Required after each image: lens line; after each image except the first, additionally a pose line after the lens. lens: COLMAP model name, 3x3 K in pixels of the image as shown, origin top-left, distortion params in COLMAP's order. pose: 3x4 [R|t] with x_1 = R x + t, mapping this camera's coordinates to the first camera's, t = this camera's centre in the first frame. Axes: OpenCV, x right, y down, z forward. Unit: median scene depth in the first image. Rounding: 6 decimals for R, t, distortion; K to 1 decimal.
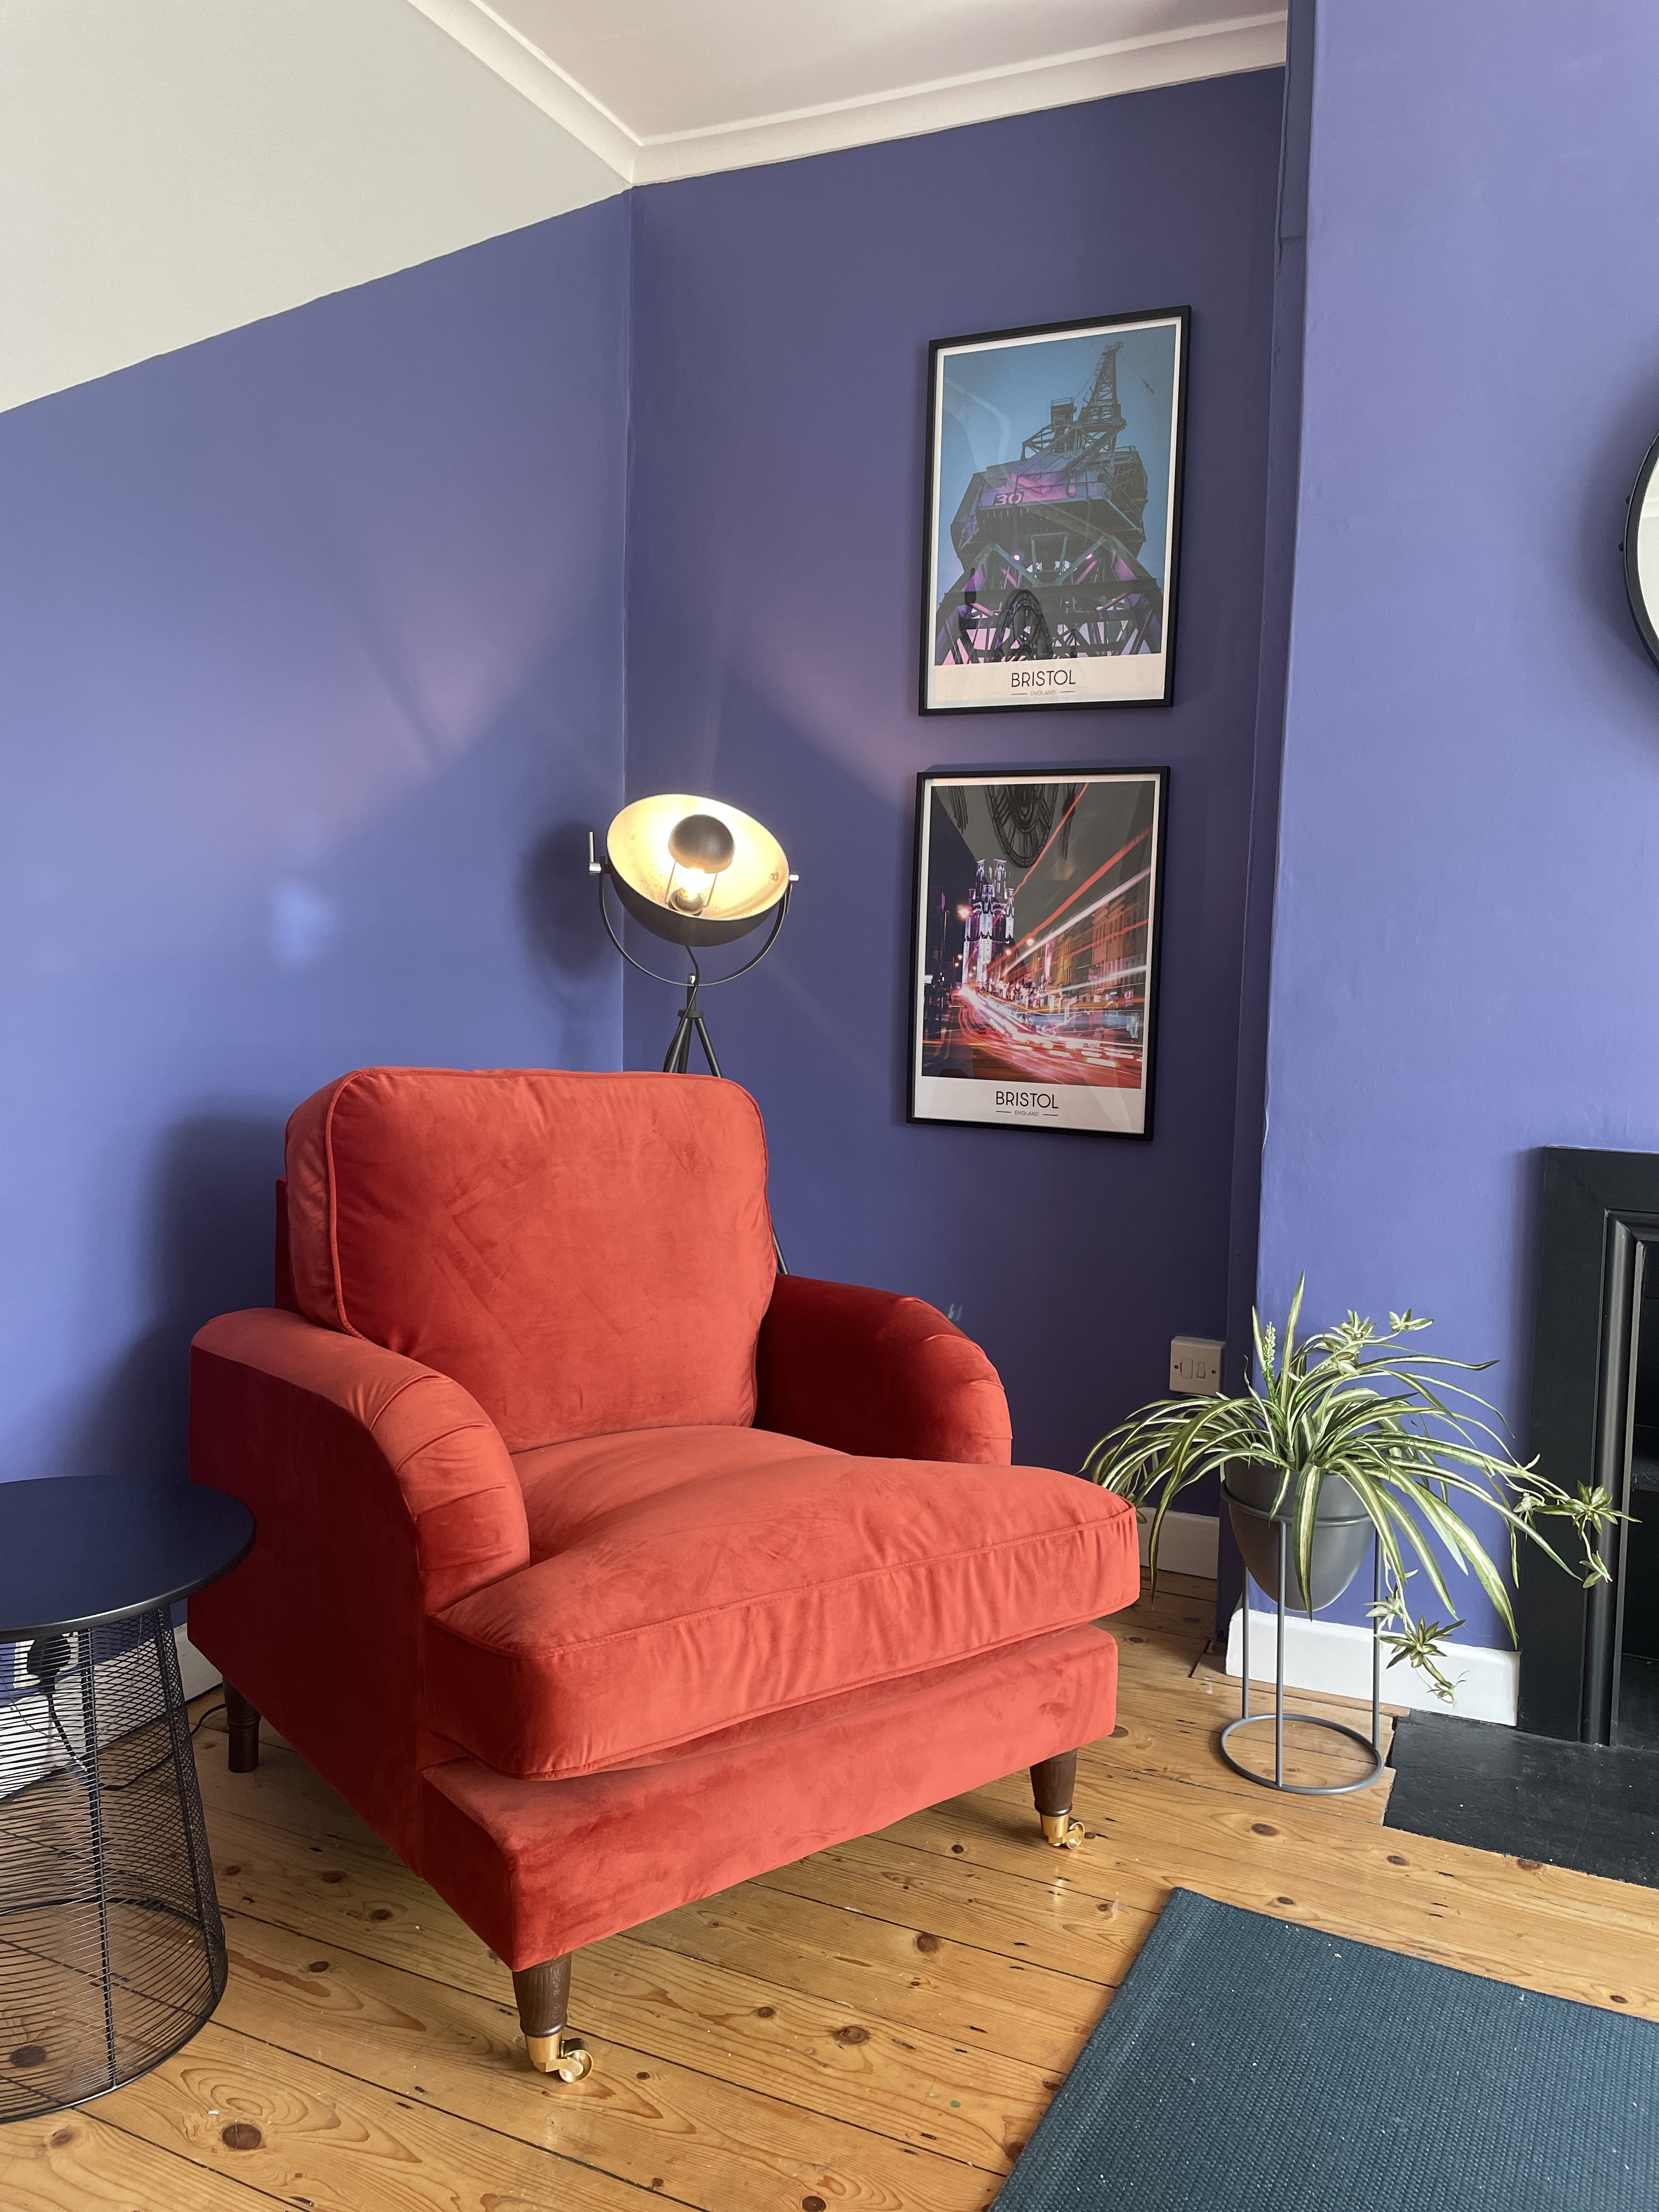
lens RADIAL K [[1766.5, 0, 826.0], [0, 1766.5, 1082.2], [0, 0, 1]] dist [0.075438, -0.120419]
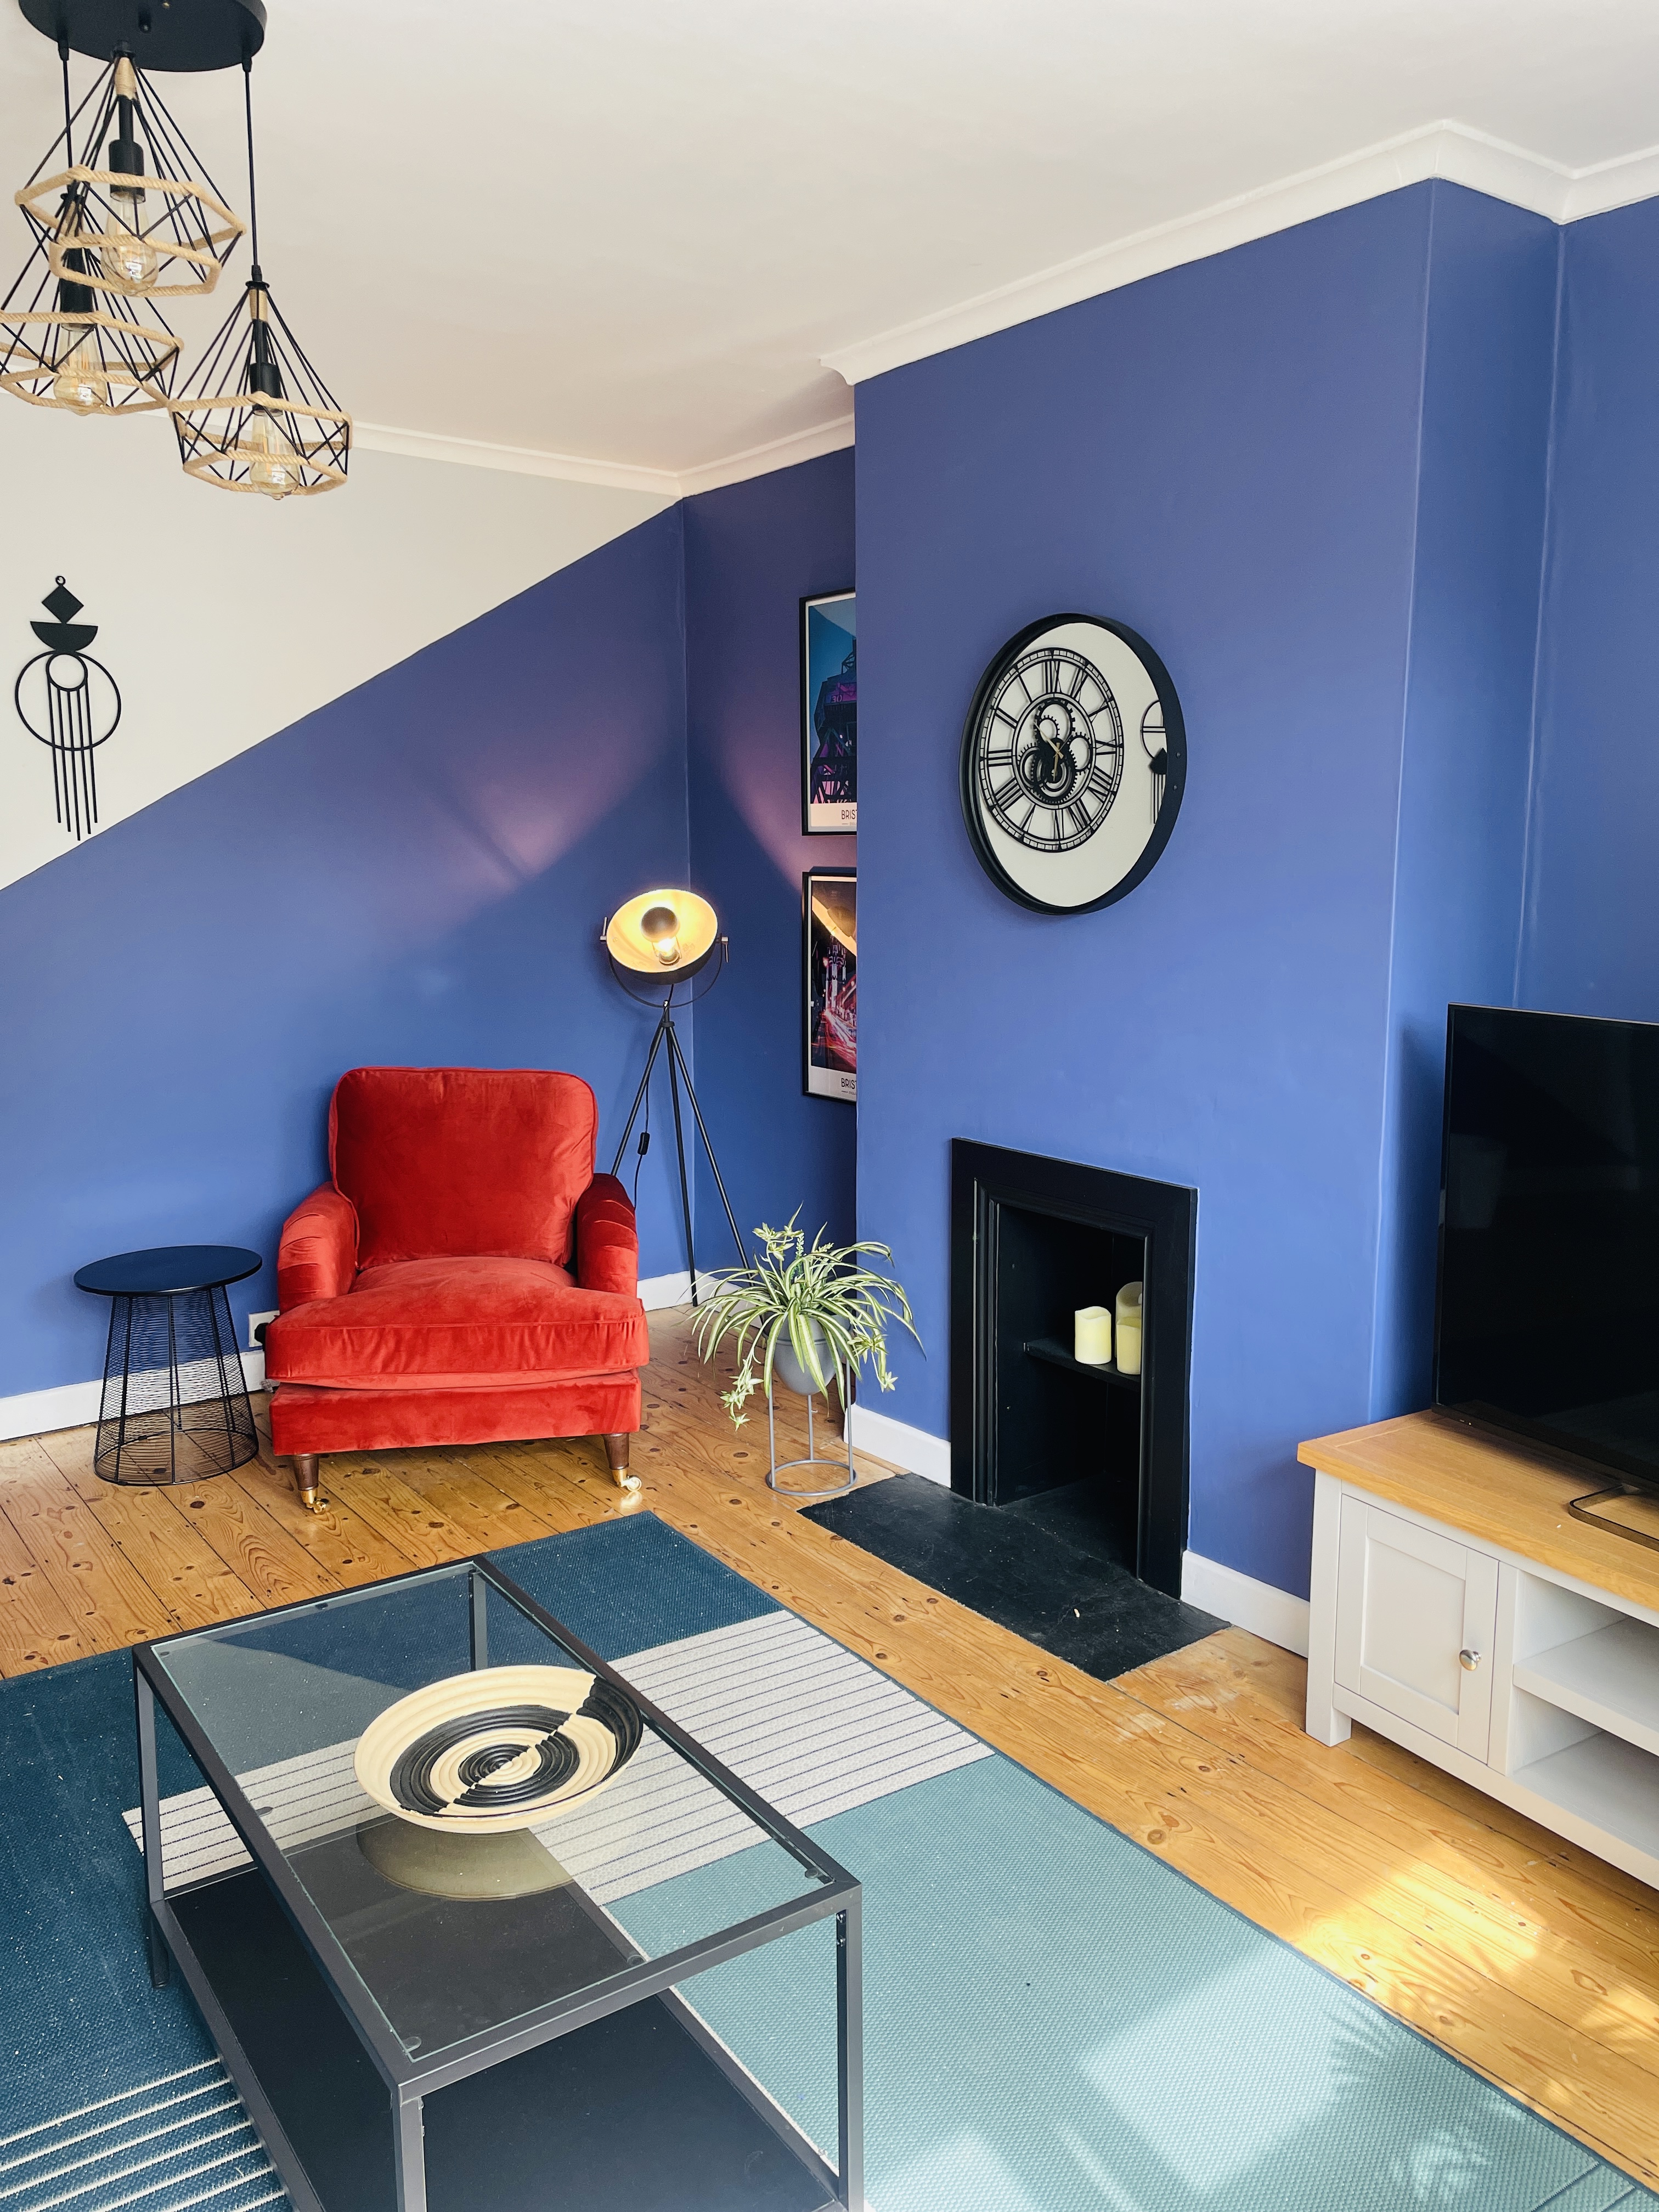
lens RADIAL K [[1804.9, 0, 829.5], [0, 1804.9, 1106.0], [0, 0, 1]] dist [0.001302, 0.000407]
pose [[0.869049, 0.053976, -0.491772, 0.889529], [-0.016086, 0.996588, 0.080958, -0.101054], [0.494464, -0.062446, 0.866952, -0.390090]]
